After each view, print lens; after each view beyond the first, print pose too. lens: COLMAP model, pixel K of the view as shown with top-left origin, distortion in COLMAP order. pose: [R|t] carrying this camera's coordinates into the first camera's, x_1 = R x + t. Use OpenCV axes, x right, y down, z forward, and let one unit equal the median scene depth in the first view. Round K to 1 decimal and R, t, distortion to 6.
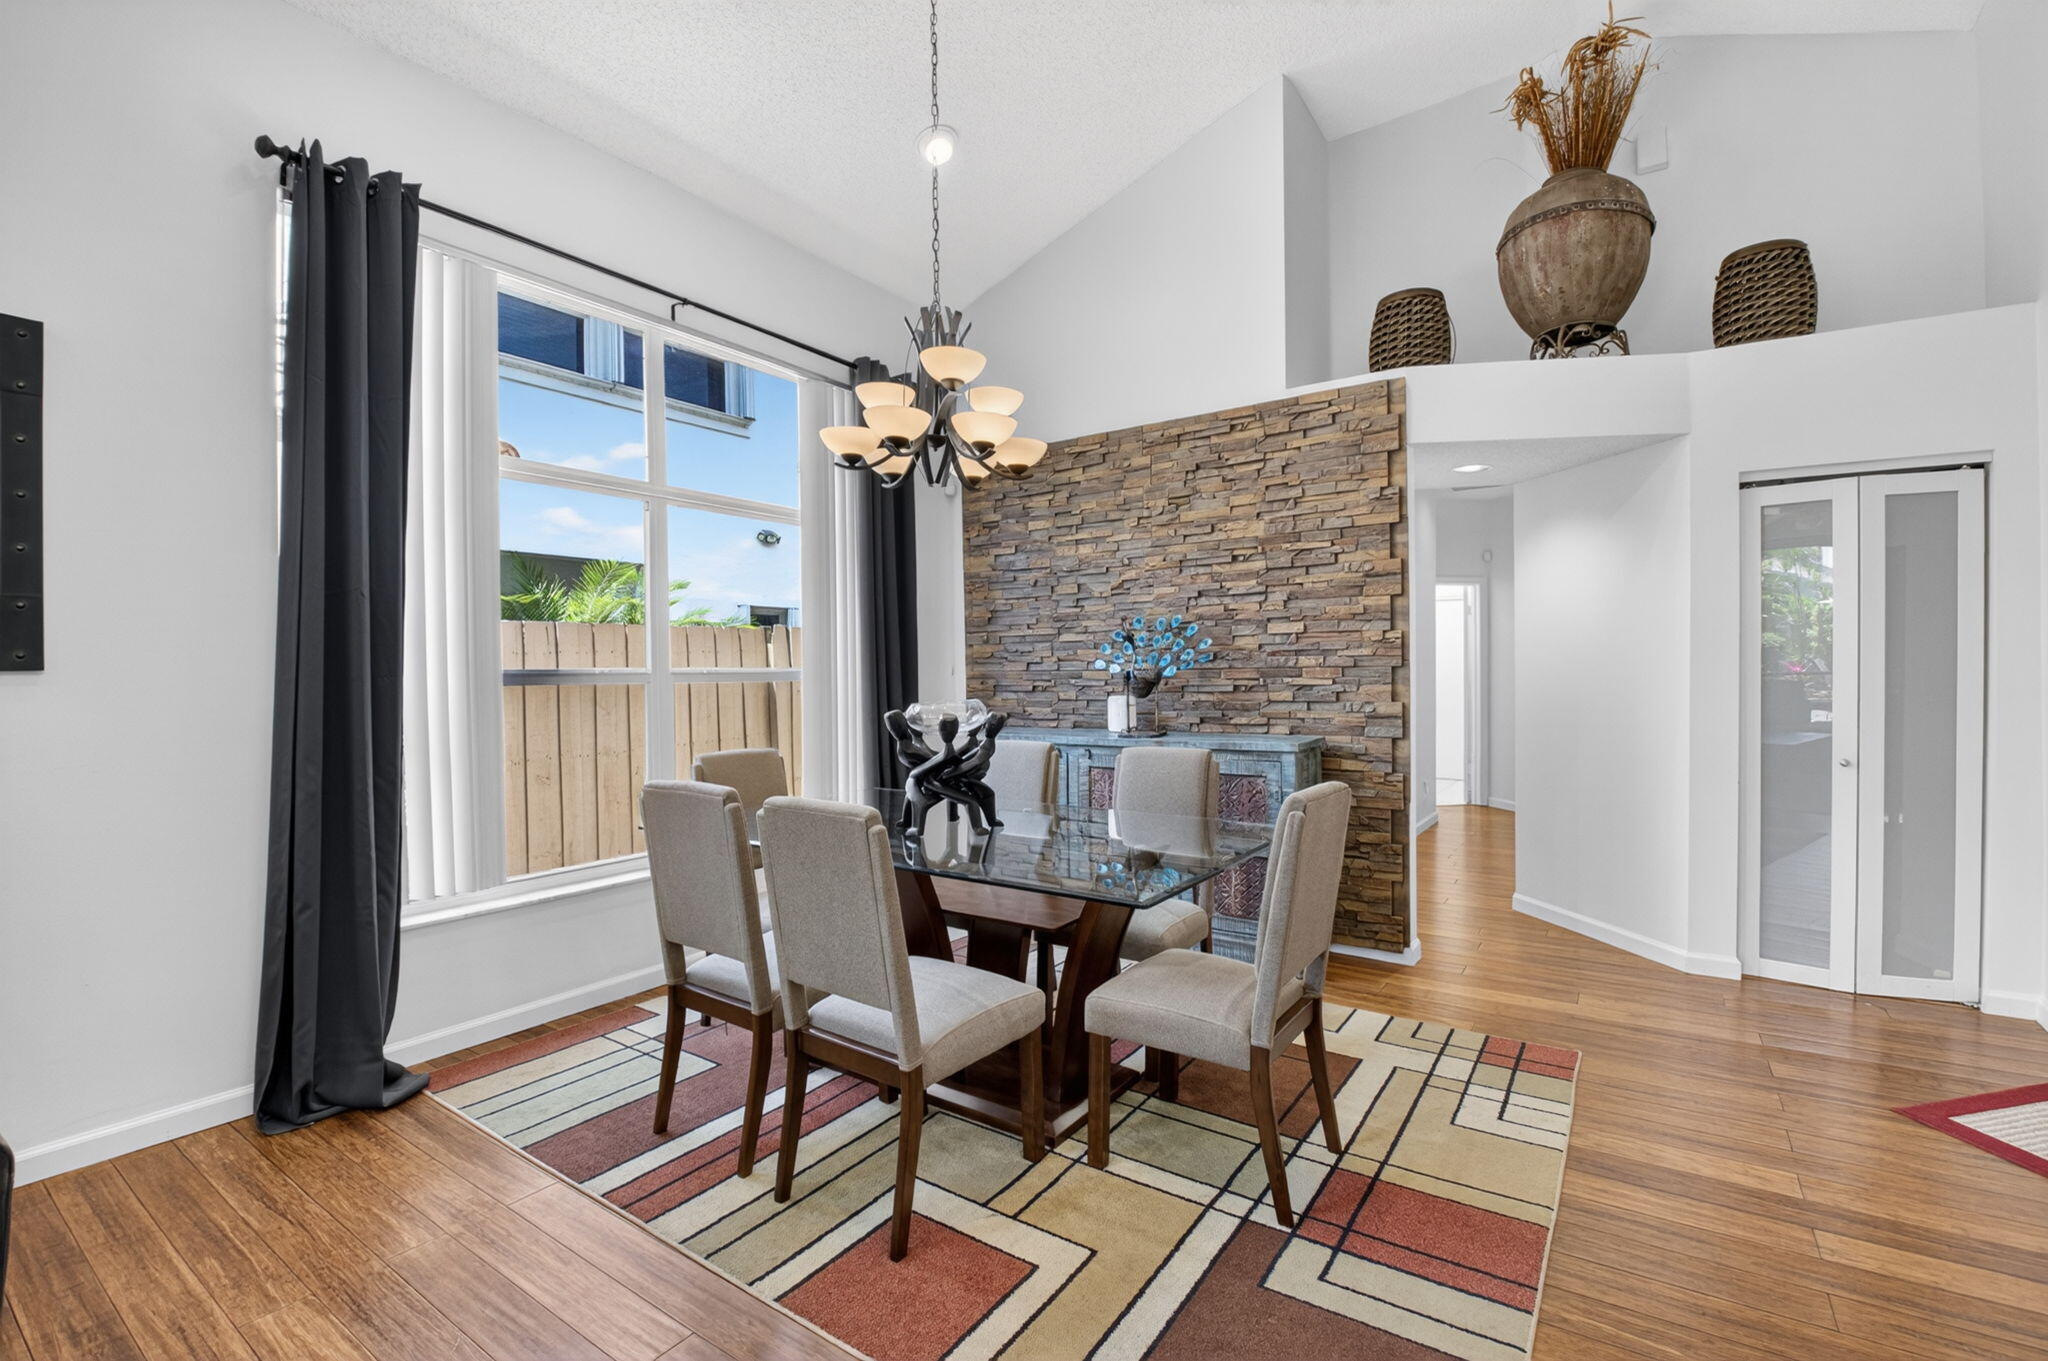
lens RADIAL K [[918.3, 0, 1024.0], [0, 918.3, 680.5], [0, 0, 1]] dist [-0.000029, -0.014540]
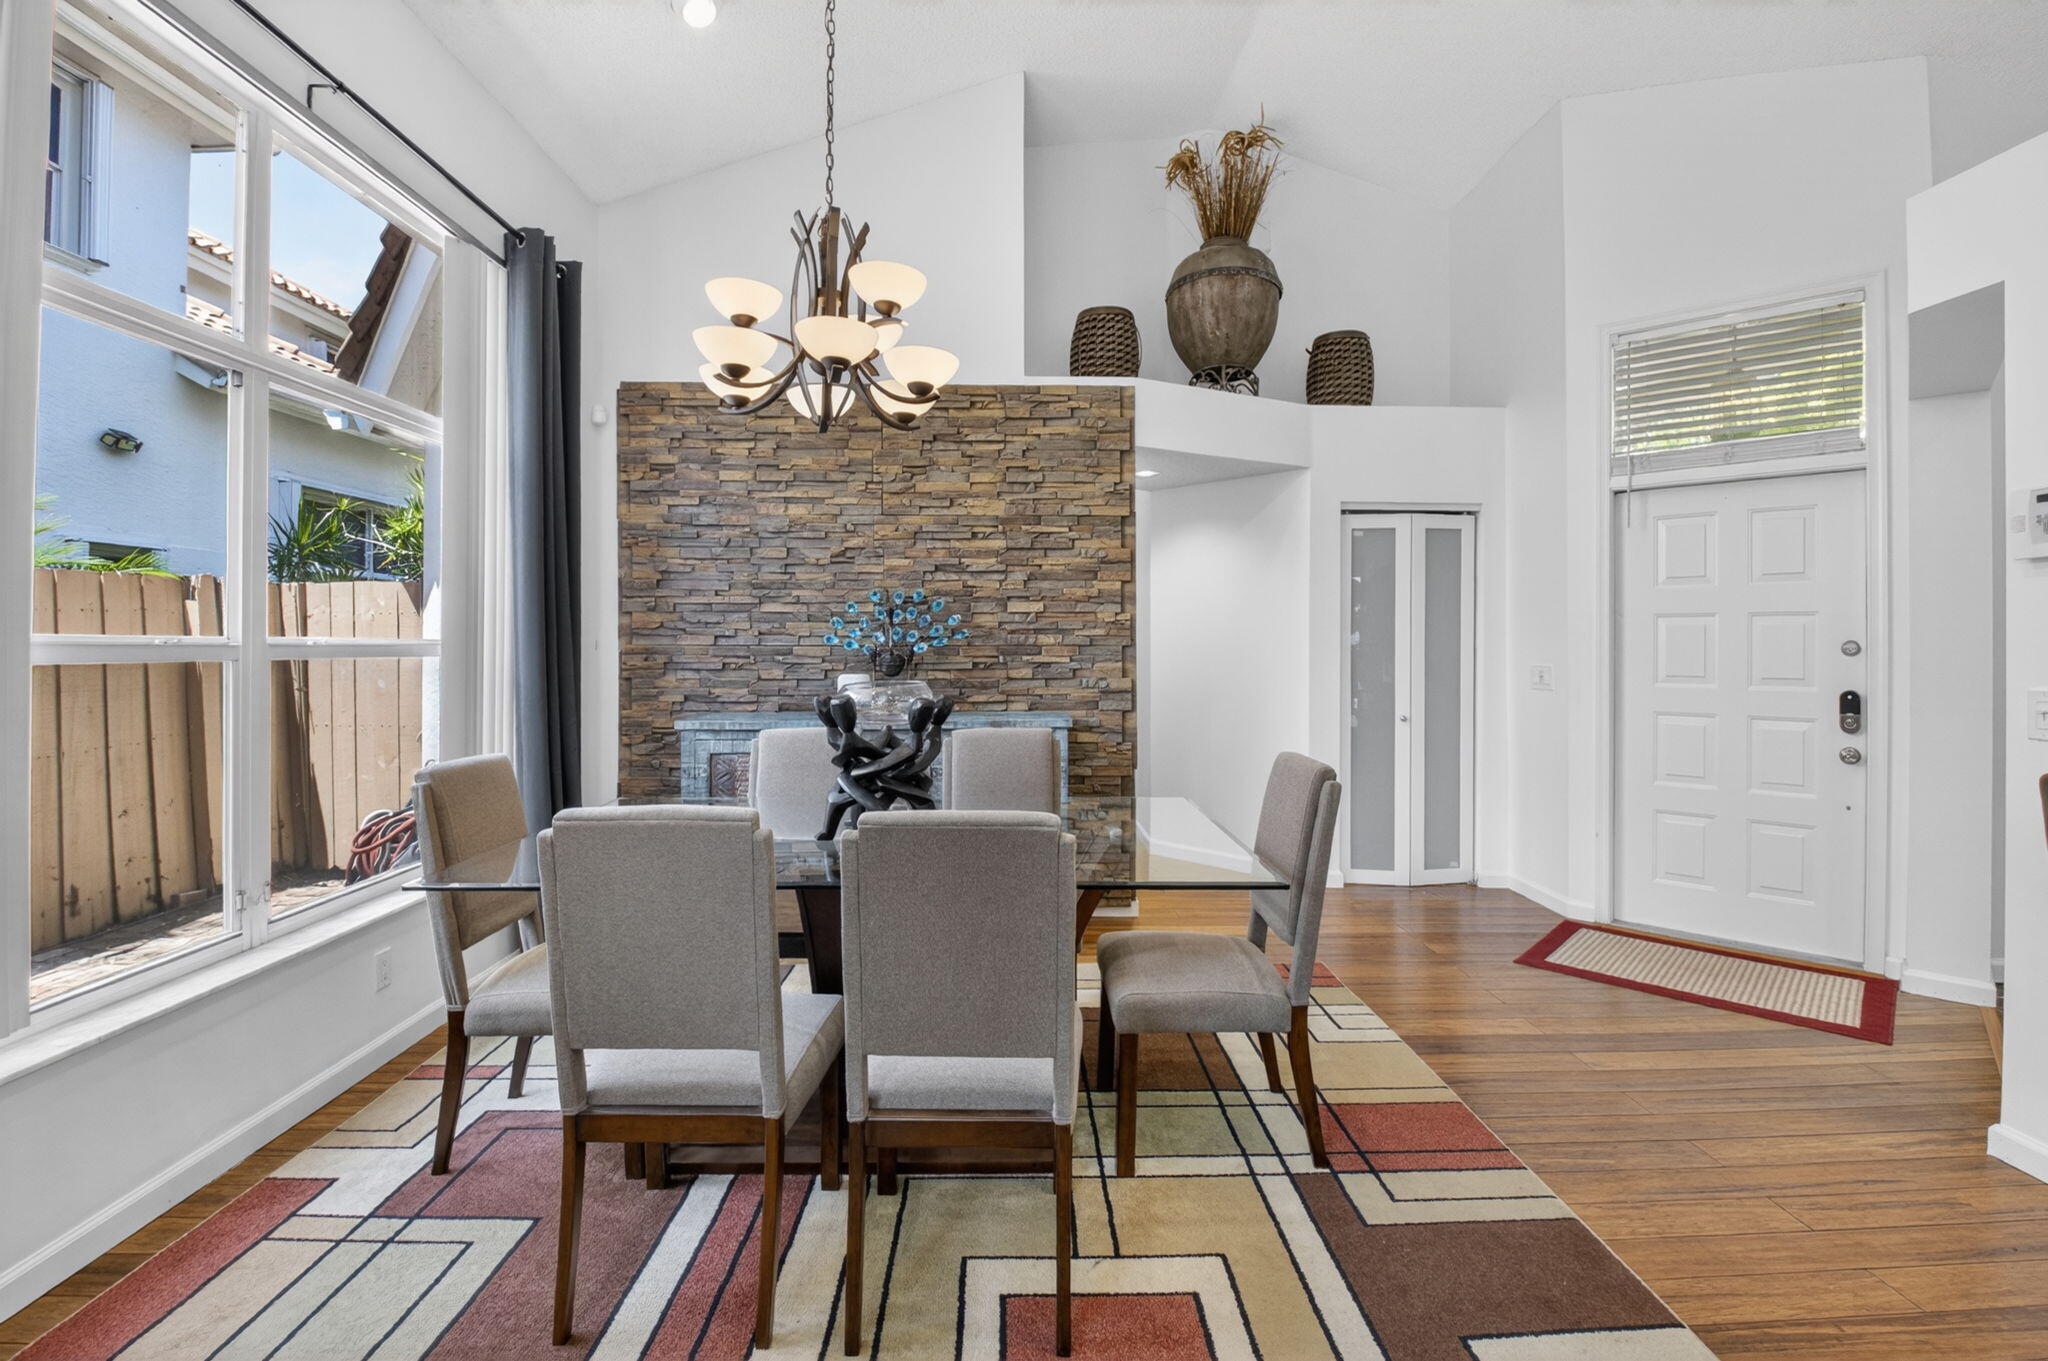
lens RADIAL K [[936.8, 0, 1051.1], [0, 936.8, 634.0], [0, 0, 1]] dist [0.042258, -0.043560]
pose [[0.798038, 0.015814, 0.602400, -0.324248], [-0.005226, 0.999800, -0.019324, -0.006860], [-0.602585, 0.012273, 0.797961, 0.143148]]
